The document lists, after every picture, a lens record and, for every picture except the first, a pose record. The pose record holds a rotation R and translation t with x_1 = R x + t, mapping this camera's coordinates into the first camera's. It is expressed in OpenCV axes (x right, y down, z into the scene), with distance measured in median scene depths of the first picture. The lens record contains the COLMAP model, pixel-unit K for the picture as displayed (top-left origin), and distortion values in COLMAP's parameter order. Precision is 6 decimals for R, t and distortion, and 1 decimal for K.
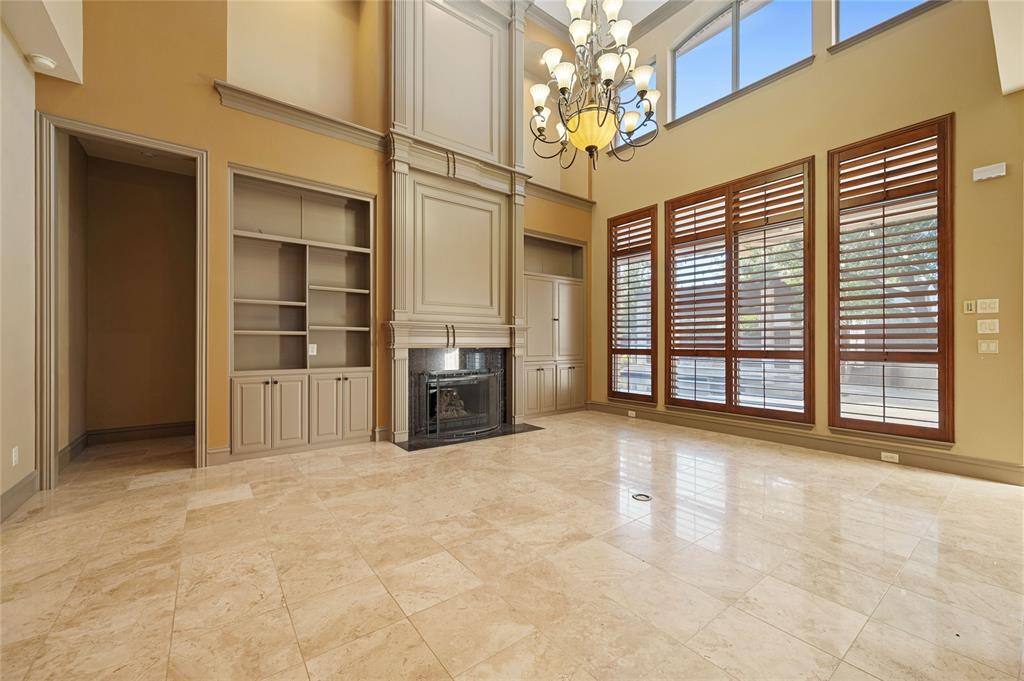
lens RADIAL K [[411.3, 0, 512.8], [0, 411.3, 343.5], [0, 0, 1]] dist [0.002739, 0.000109]
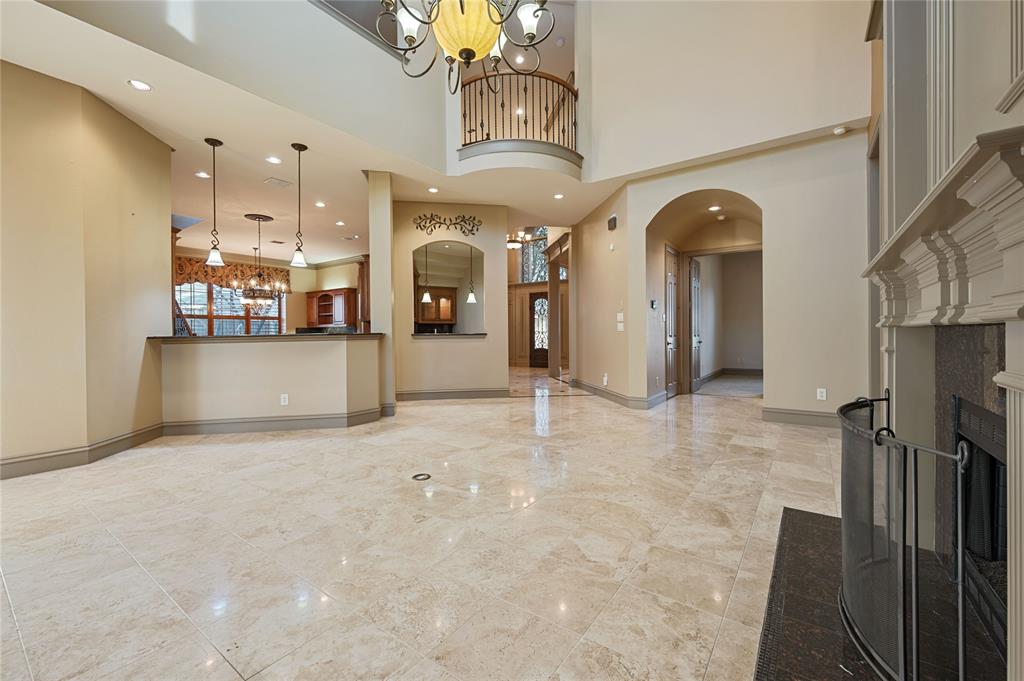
lens RADIAL K [[423.6, 0, 514.3], [0, 423.6, 337.1], [0, 0, 1]] dist [0.000244, 0.000030]
pose [[-0.956745, 0.011151, -0.290713, 0.309154], [0.009652, 0.999932, 0.006591, 0.019729], [0.290767, 0.003500, -0.956788, 1.614532]]
